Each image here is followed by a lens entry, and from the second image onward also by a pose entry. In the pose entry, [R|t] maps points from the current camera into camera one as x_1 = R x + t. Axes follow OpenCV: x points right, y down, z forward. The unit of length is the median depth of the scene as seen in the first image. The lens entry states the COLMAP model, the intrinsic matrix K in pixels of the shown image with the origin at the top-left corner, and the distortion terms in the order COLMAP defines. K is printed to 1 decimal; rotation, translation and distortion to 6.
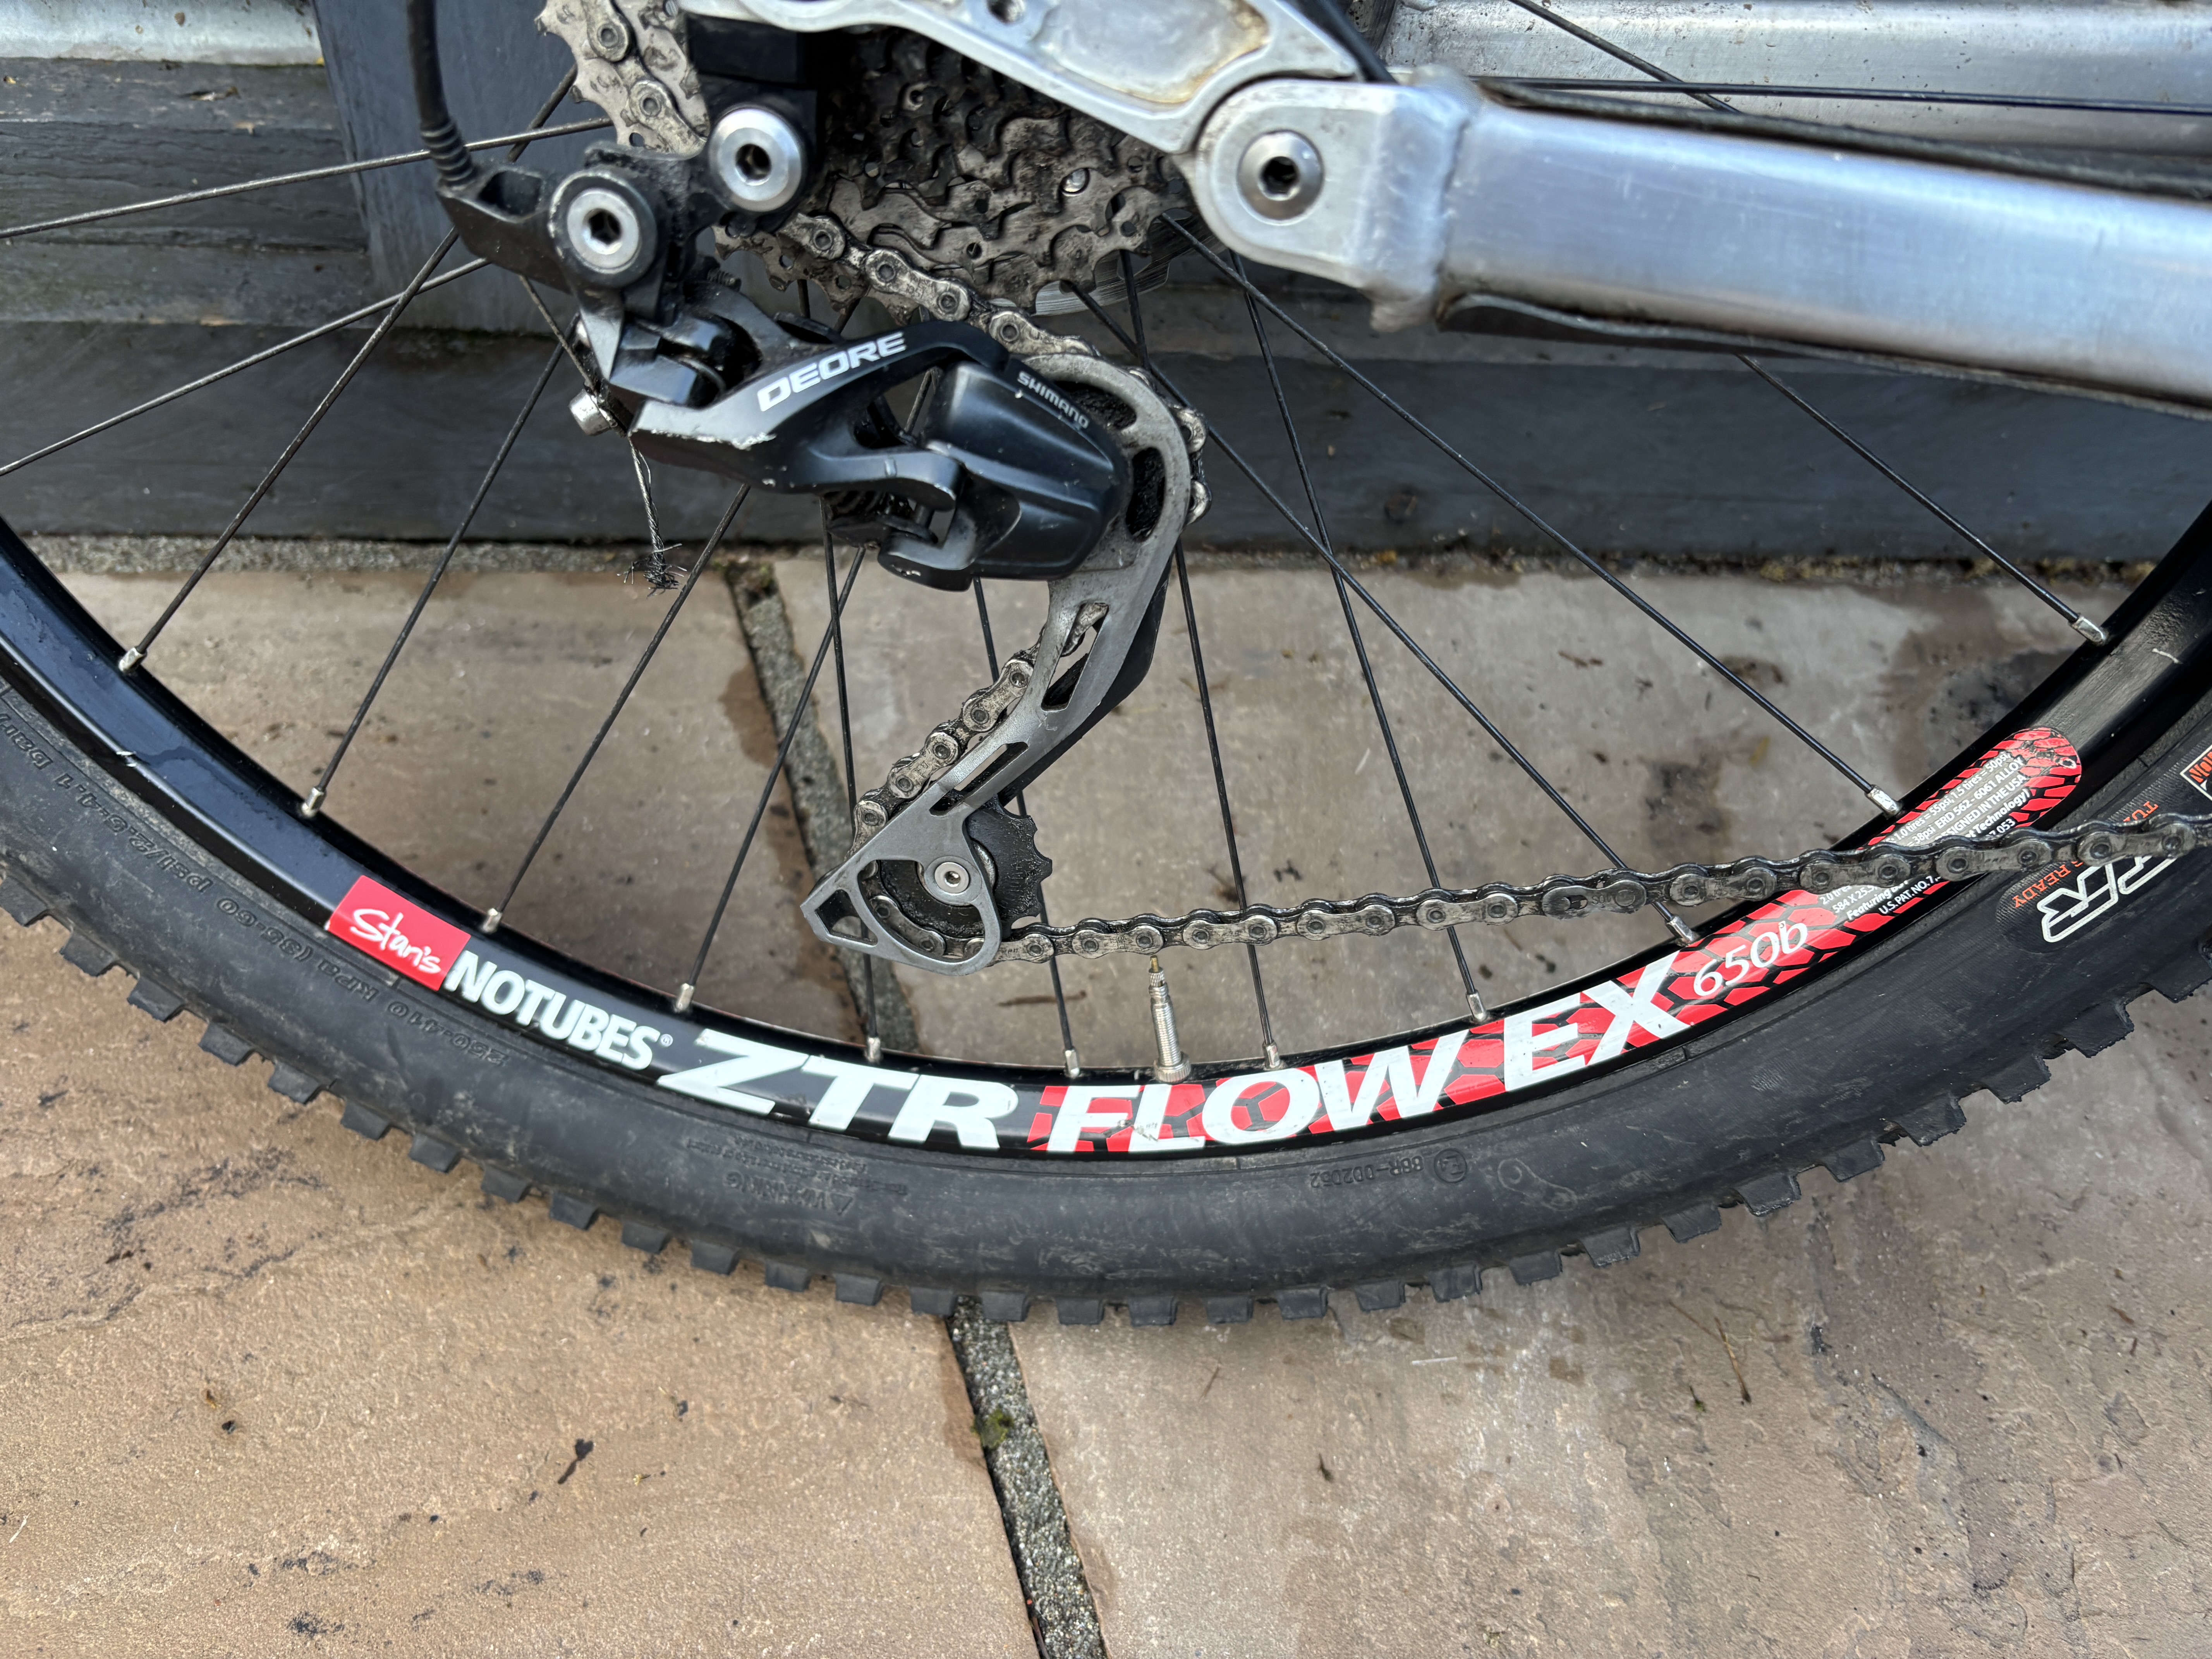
lens RADIAL K [[1670.8, 0, 1055.4], [0, 1670.8, 832.1], [0, 0, 1]] dist [-0.019161, 0.002199]
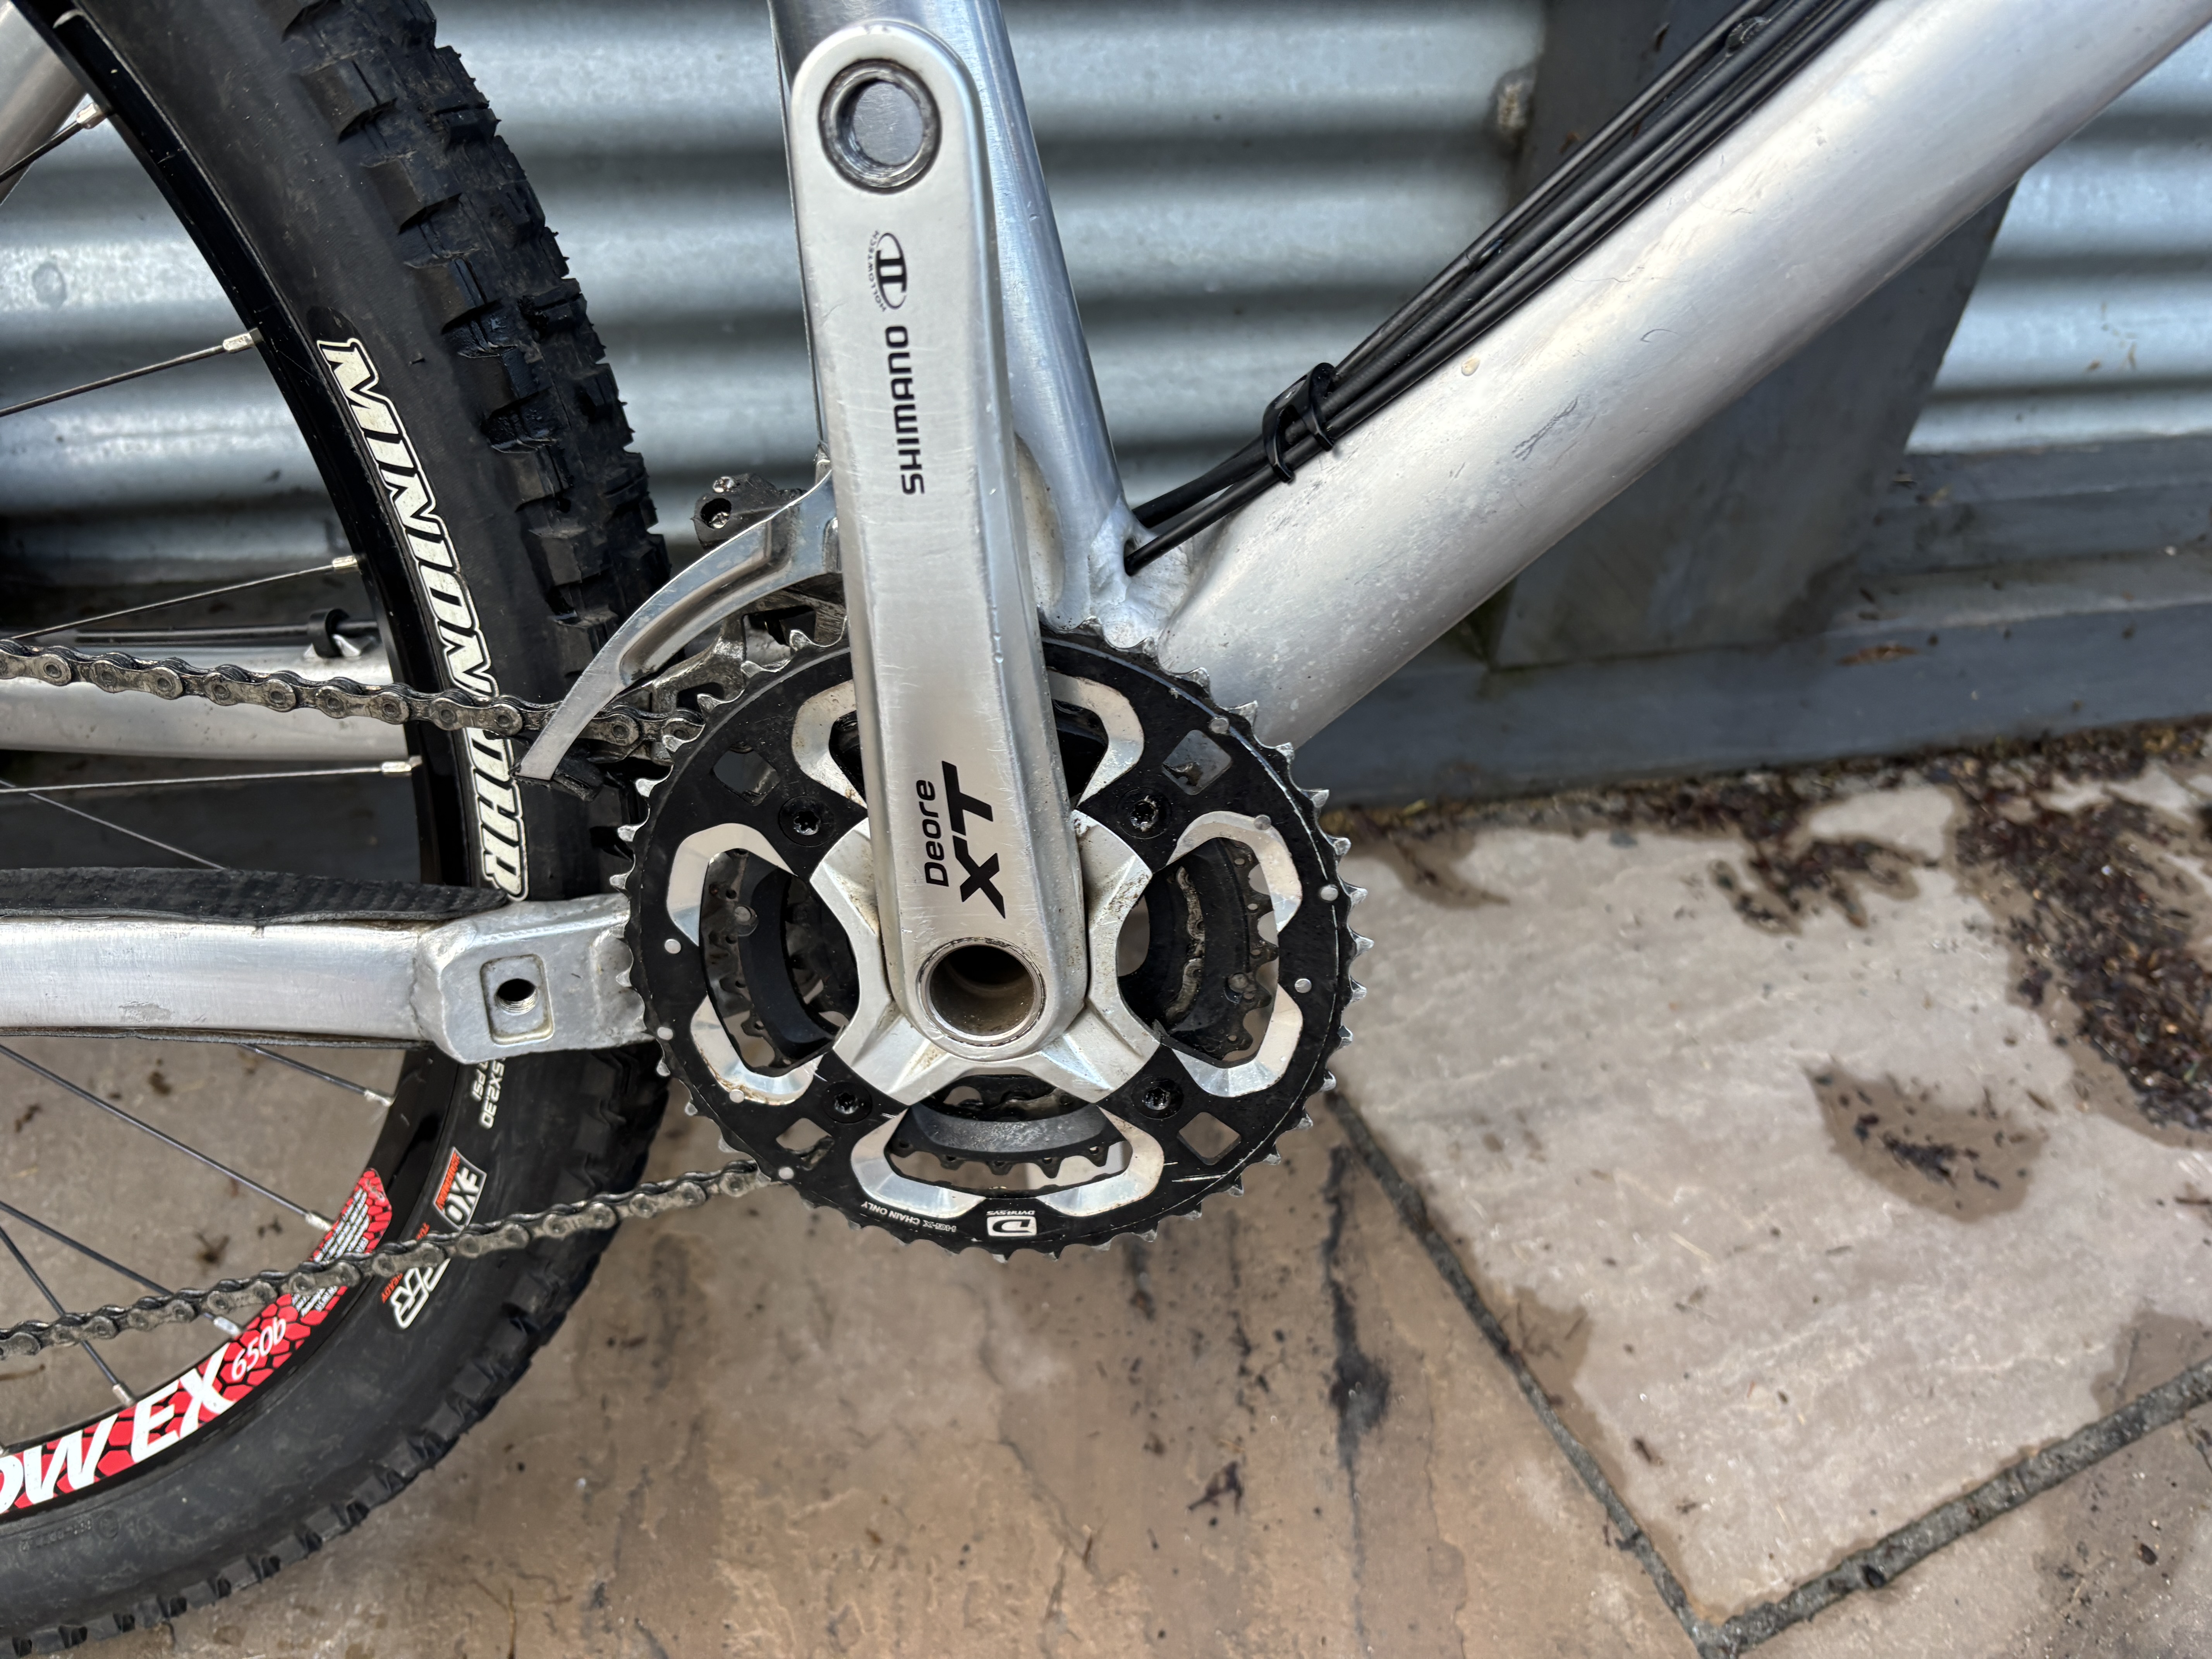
lens RADIAL K [[1668.4, 0, 1107.4], [0, 1668.4, 847.6], [0, 0, 1]] dist [0.046292, -0.067551]
pose [[0.991515, -0.108782, 0.071159, 0.899960], [0.113298, 0.991571, -0.062850, -0.136049], [-0.063723, 0.070379, 0.995483, -0.335261]]
